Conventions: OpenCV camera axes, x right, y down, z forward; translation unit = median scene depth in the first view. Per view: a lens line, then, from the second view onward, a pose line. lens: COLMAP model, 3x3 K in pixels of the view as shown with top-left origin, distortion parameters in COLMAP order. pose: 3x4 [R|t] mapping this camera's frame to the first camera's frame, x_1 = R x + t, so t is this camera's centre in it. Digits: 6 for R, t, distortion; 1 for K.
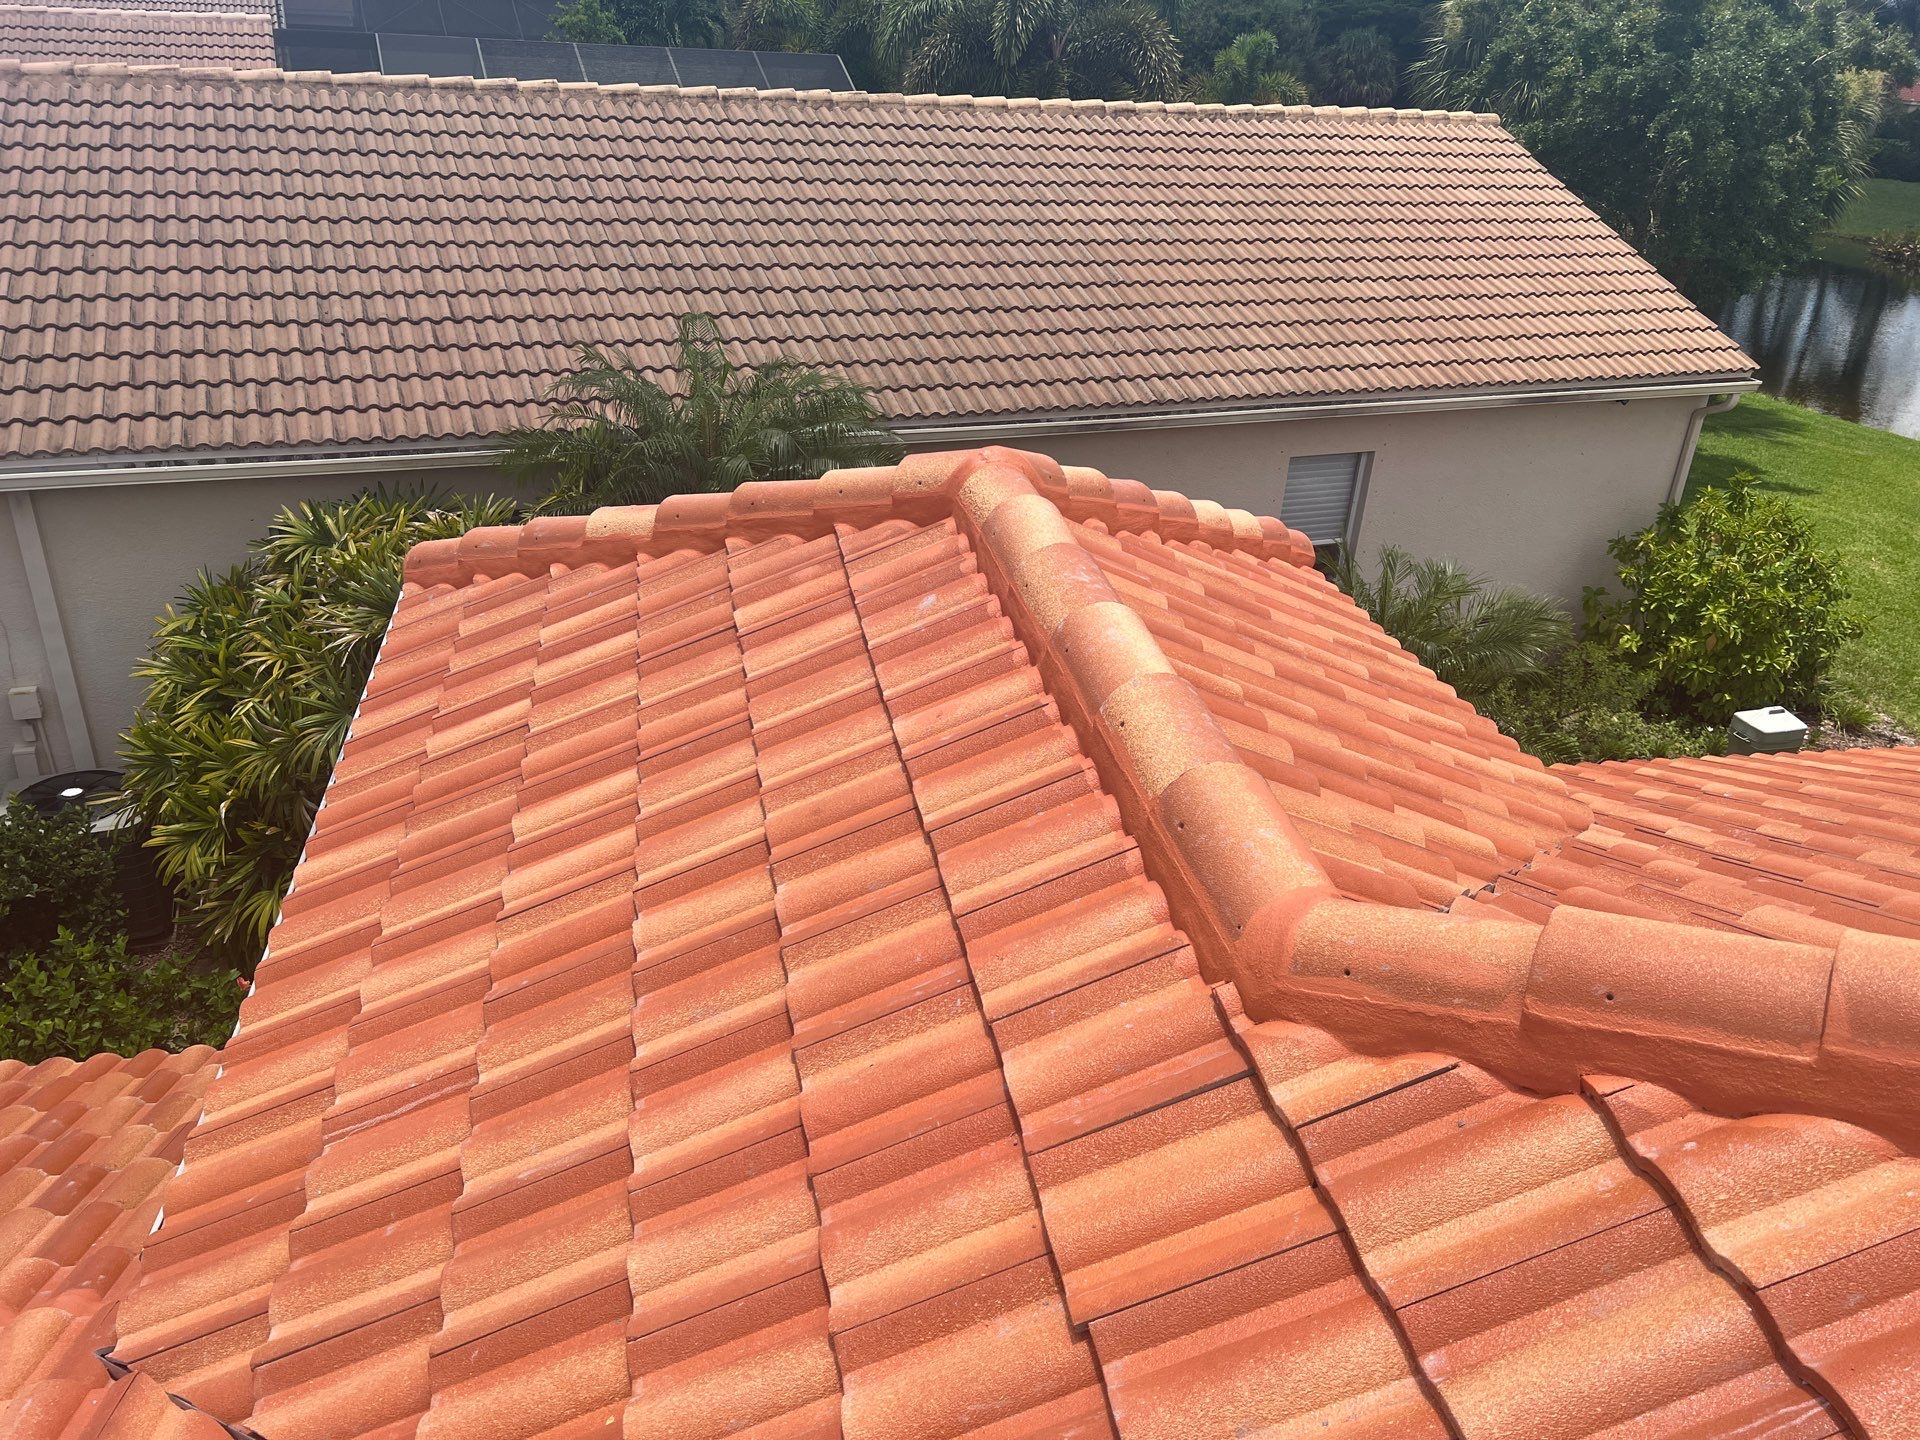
lens RADIAL K [[1444.7, 0, 974.2], [0, 1444.7, 723.1], [0, 0, 1]] dist [0.049269, -0.061410]
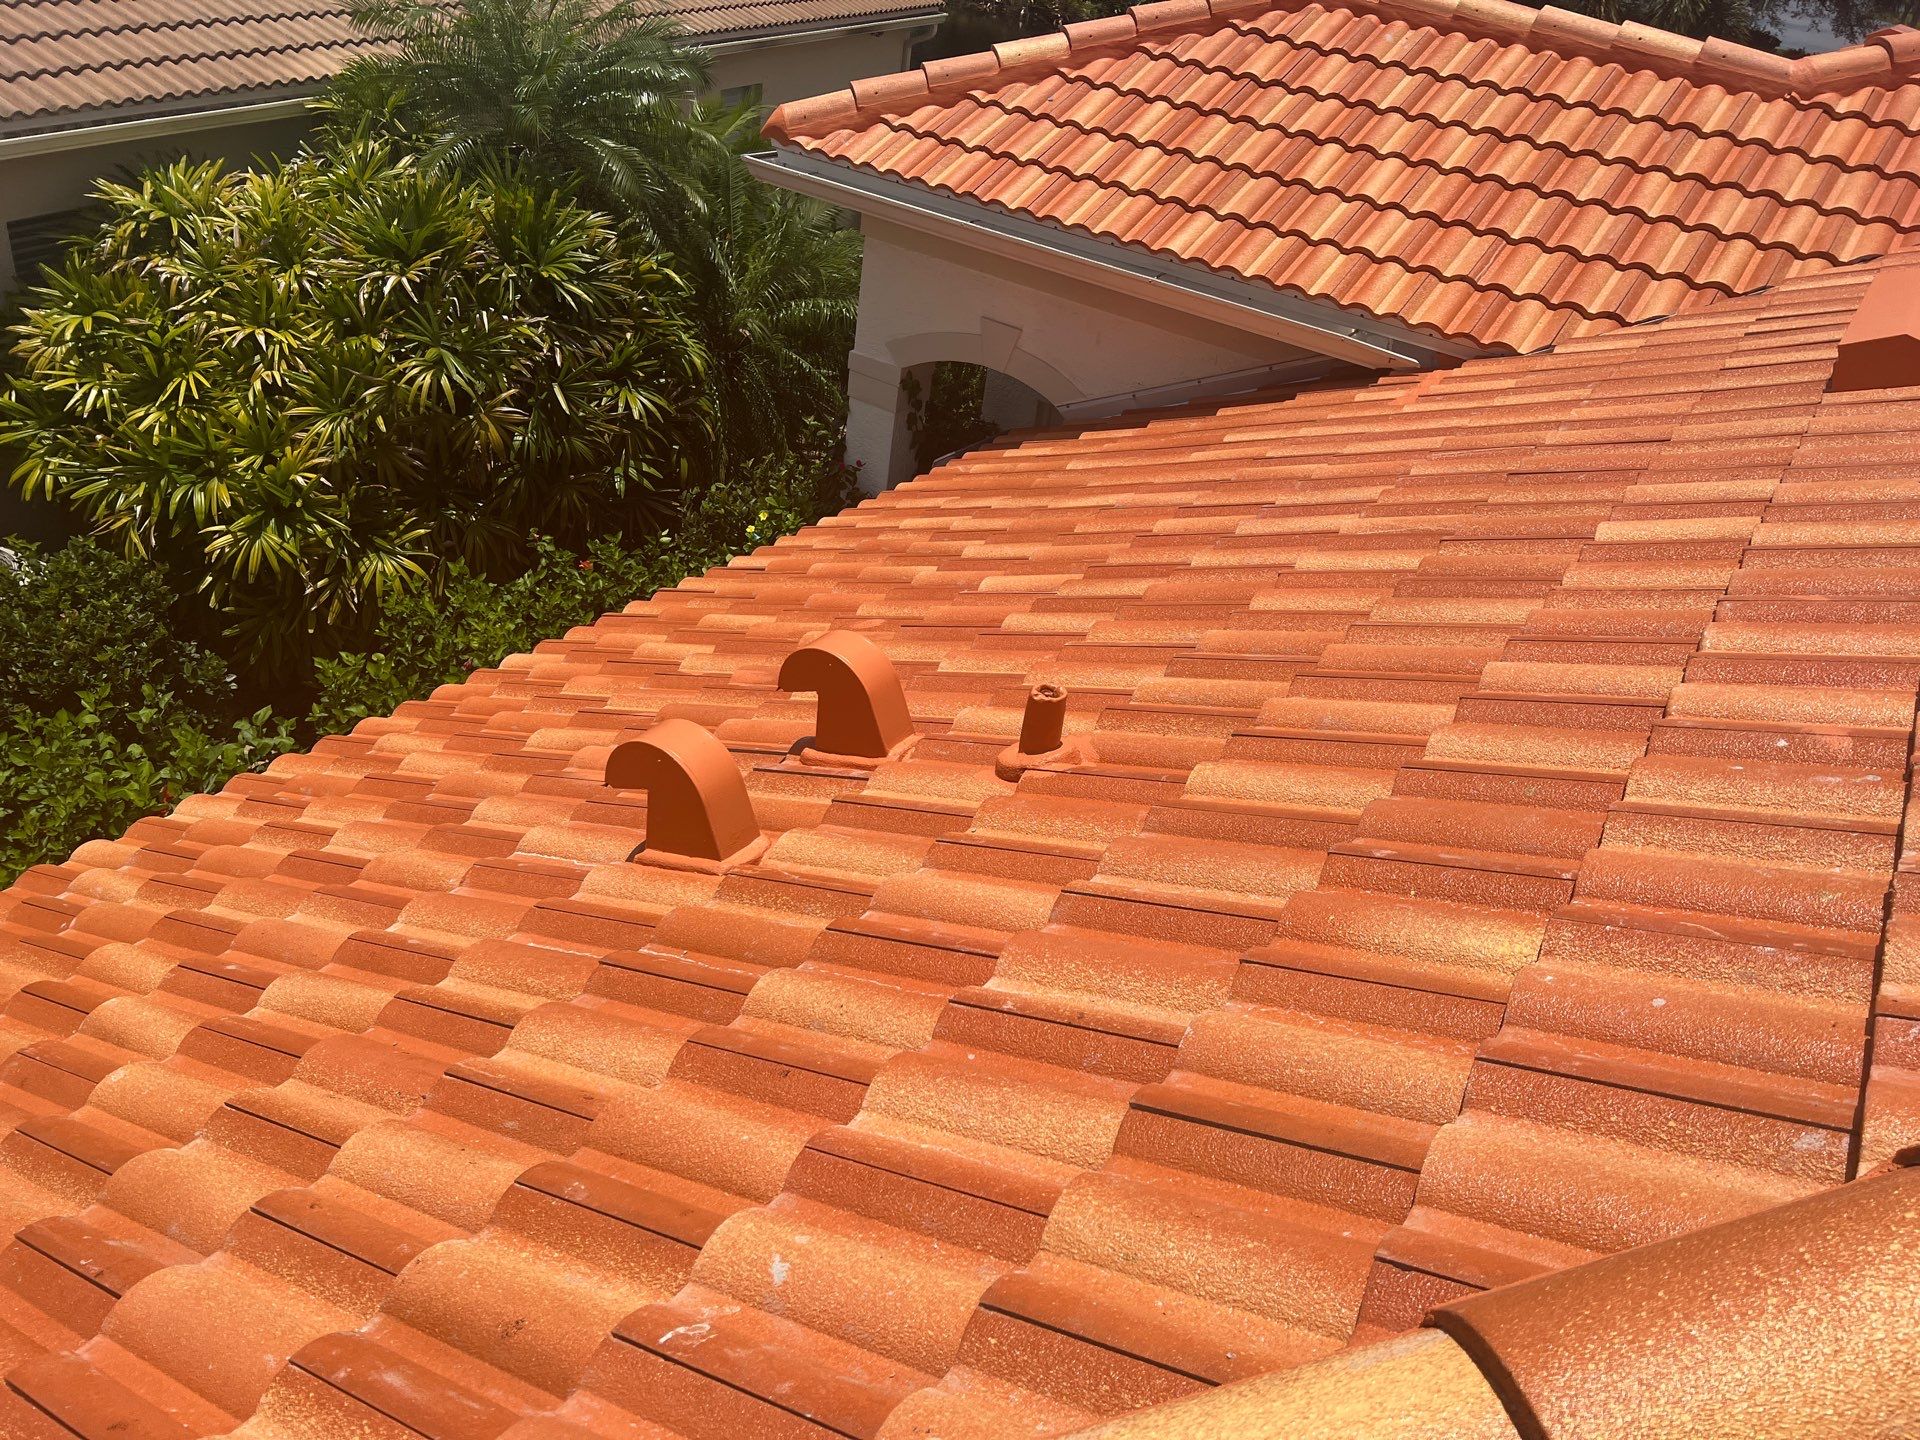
lens RADIAL K [[1444.7, 0, 936.6], [0, 1444.7, 740.3], [0, 0, 1]] dist [0.049269, -0.061410]
pose [[0.708631, -0.348697, 0.613394, -0.539912], [0.233267, 0.936244, 0.262744, 0.037637], [-0.665904, -0.043104, 0.744791, -0.013225]]
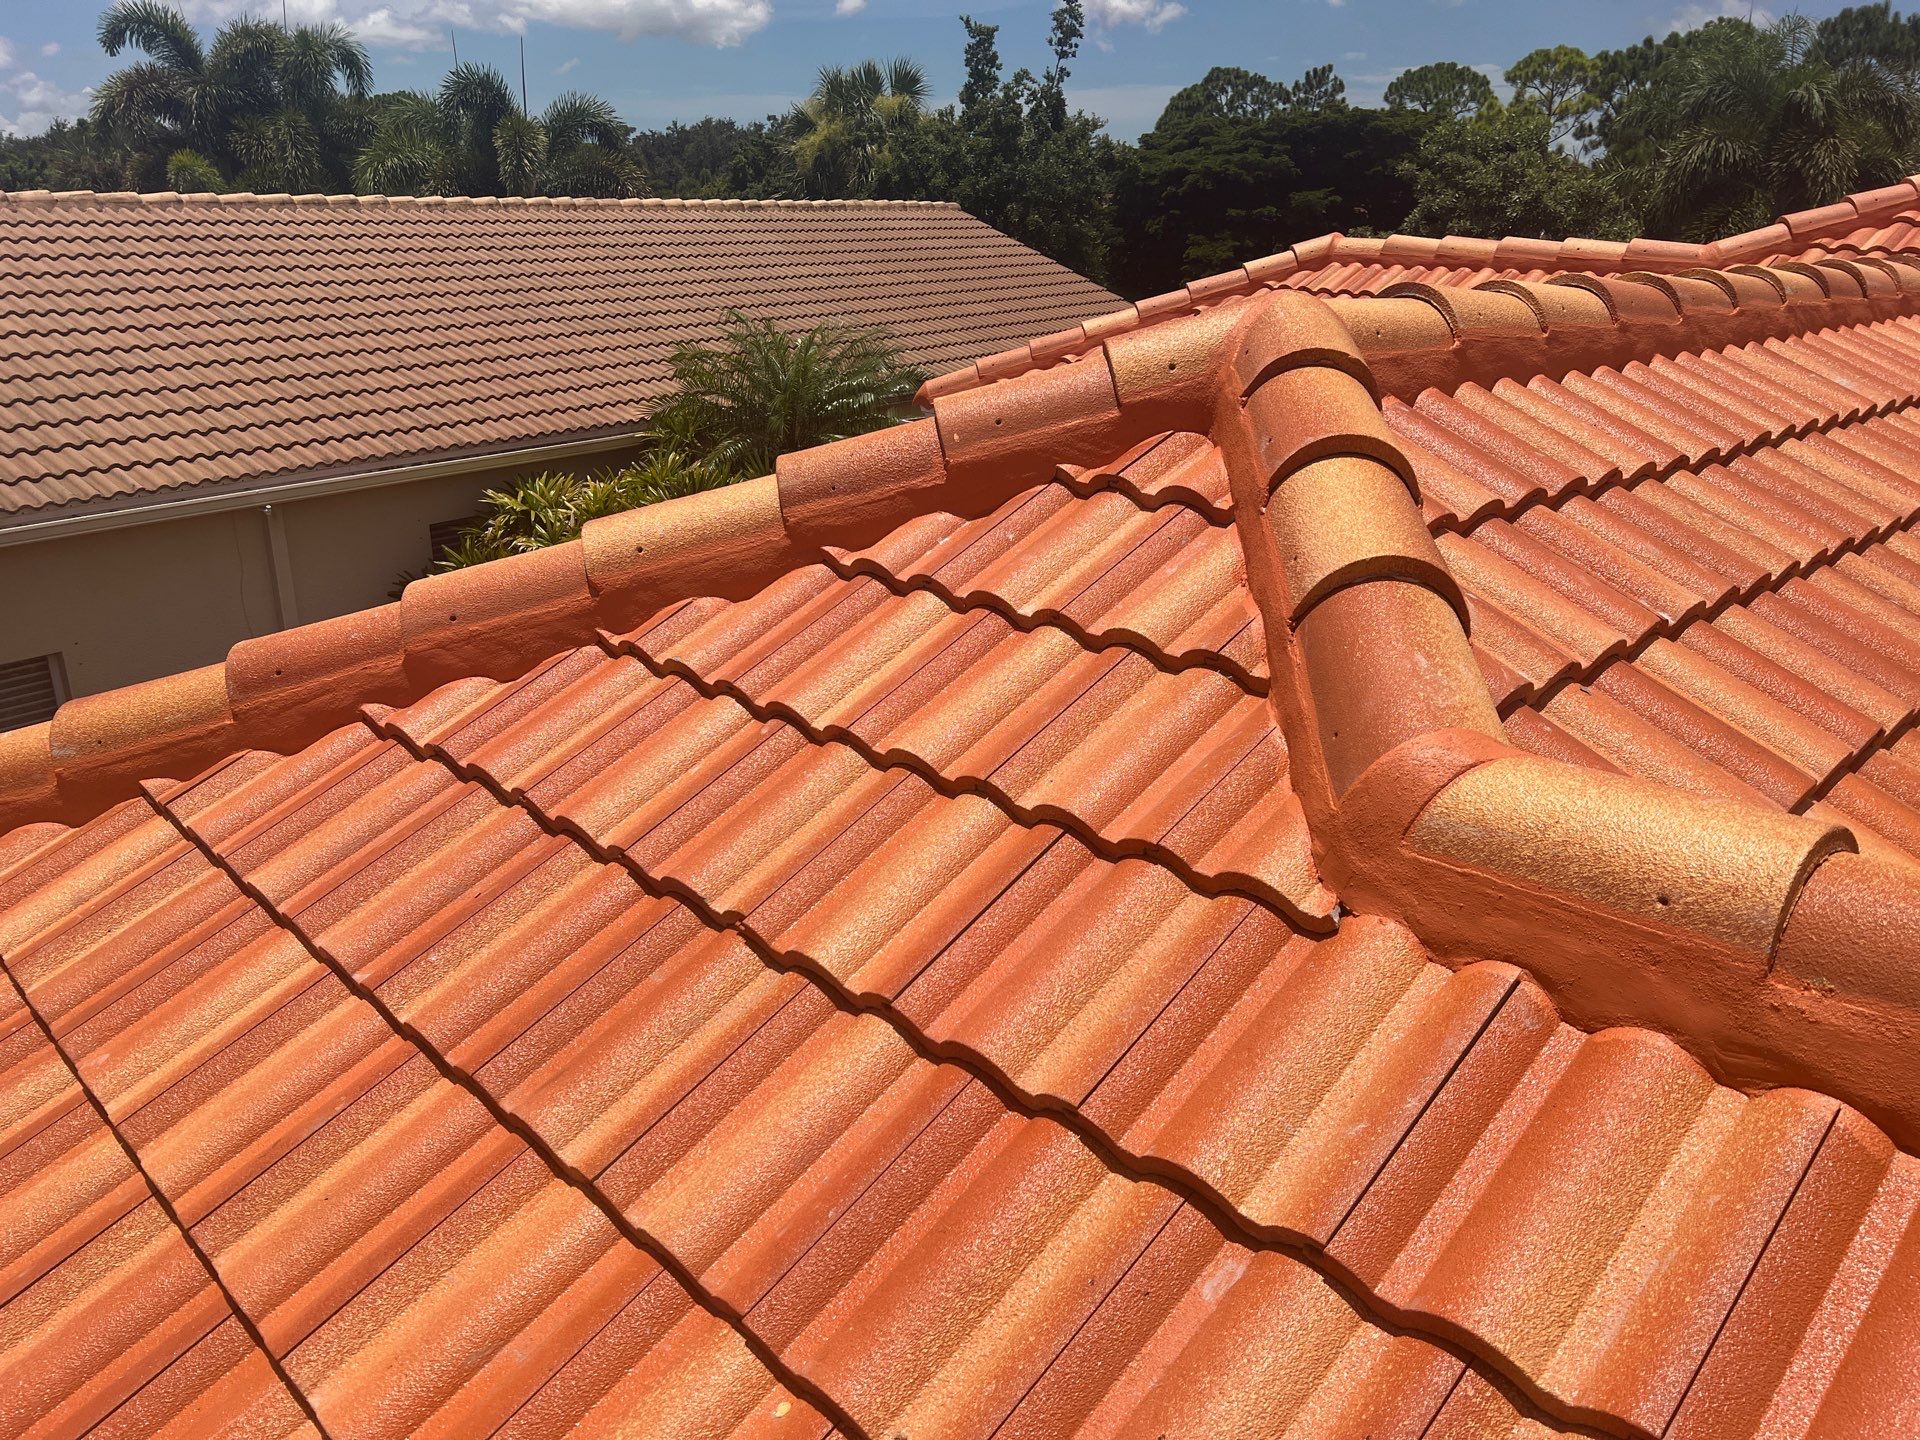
lens RADIAL K [[1444.7, 0, 948.4], [0, 1444.7, 735.8], [0, 0, 1]] dist [0.049269, -0.061410]
pose [[0.845996, -0.231654, 0.480237, -0.549661], [0.278947, 0.959887, -0.028375, 0.141086], [-0.454400, 0.157966, 0.876680, -0.179062]]
